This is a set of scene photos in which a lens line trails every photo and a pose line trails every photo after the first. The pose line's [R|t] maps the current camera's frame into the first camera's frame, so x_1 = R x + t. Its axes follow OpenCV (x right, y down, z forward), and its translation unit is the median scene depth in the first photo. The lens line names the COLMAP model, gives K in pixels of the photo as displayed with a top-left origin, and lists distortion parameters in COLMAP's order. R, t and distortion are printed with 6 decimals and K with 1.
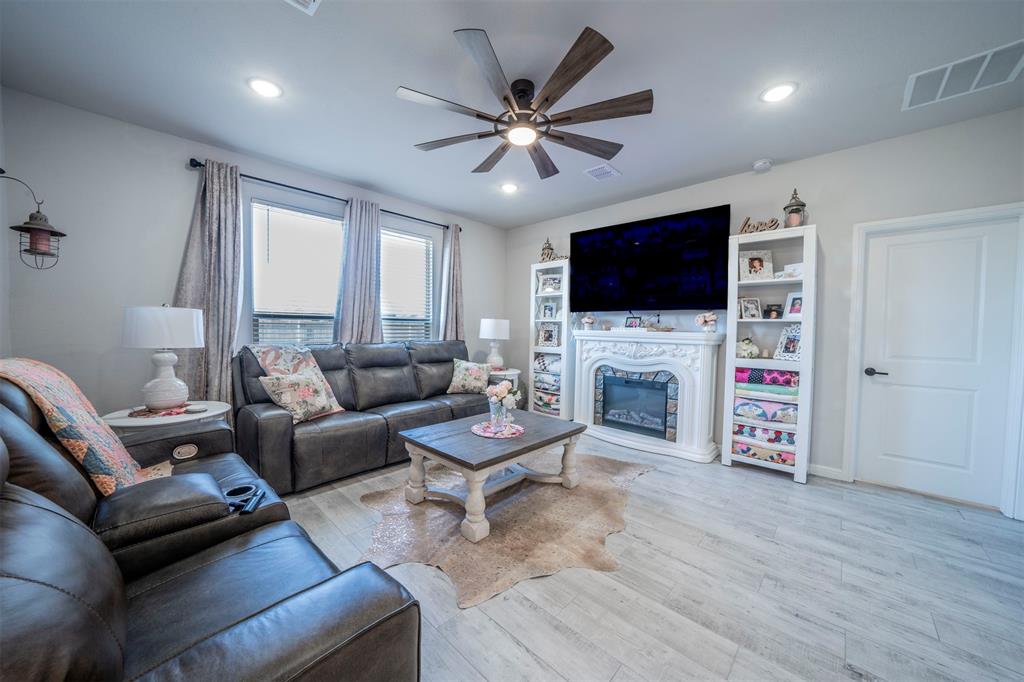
lens RADIAL K [[362.3, 0, 510.1], [0, 362.3, 338.7], [0, 0, 1]] dist [-0.015999, 0.000055]
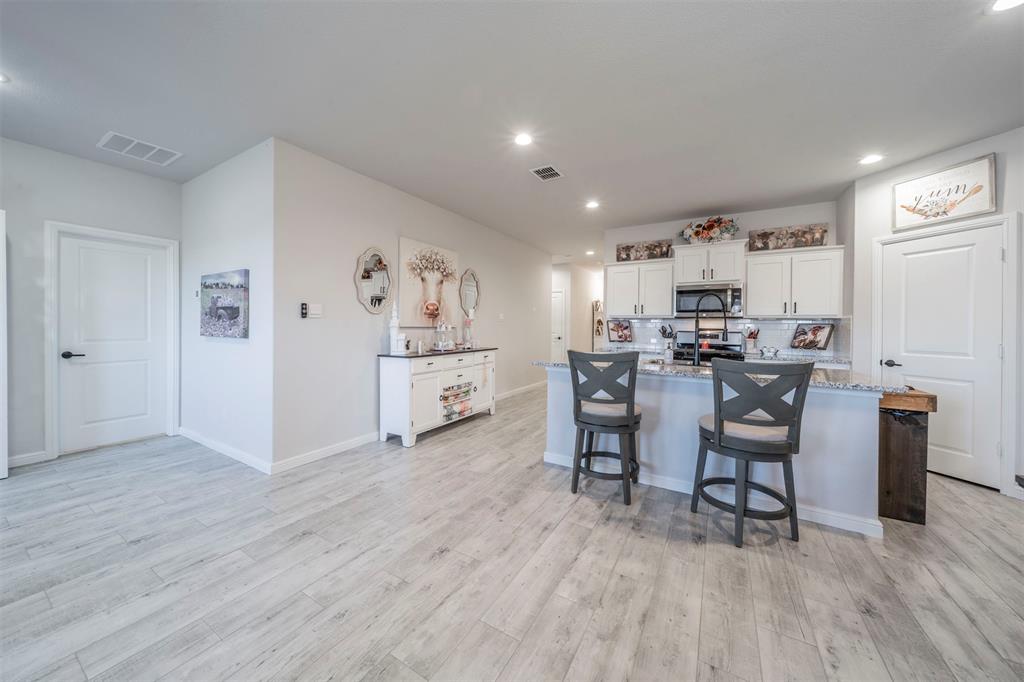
lens RADIAL K [[360.2, 0, 502.7], [0, 360.2, 327.2], [0, 0, 1]] dist [-0.001477, -0.000081]
pose [[-0.207368, -0.023742, 0.977975, -0.389179], [0.019305, 0.999411, 0.028356, -0.001281], [-0.978072, 0.024760, -0.206788, -0.120222]]
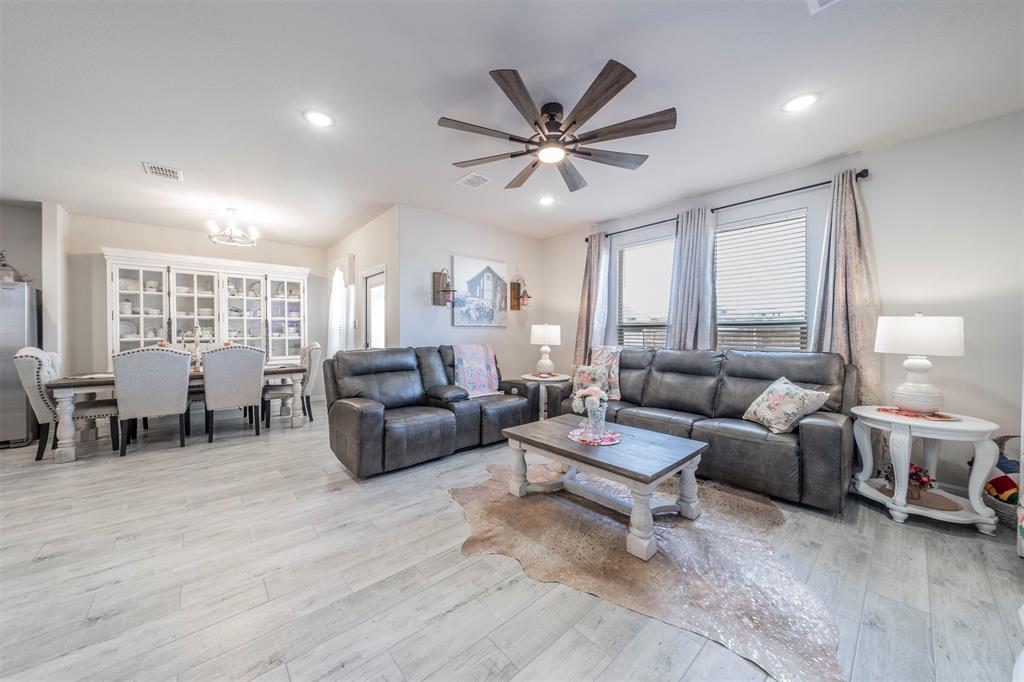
lens RADIAL K [[353.2, 0, 495.4], [0, 353.2, 332.0], [0, 0, 1]] dist [-0.001780, -0.000040]
pose [[-0.113955, -0.019509, -0.993294, 0.867895], [-0.035233, 0.999258, -0.015584, -0.002790], [0.992861, 0.033221, -0.114558, 0.770107]]
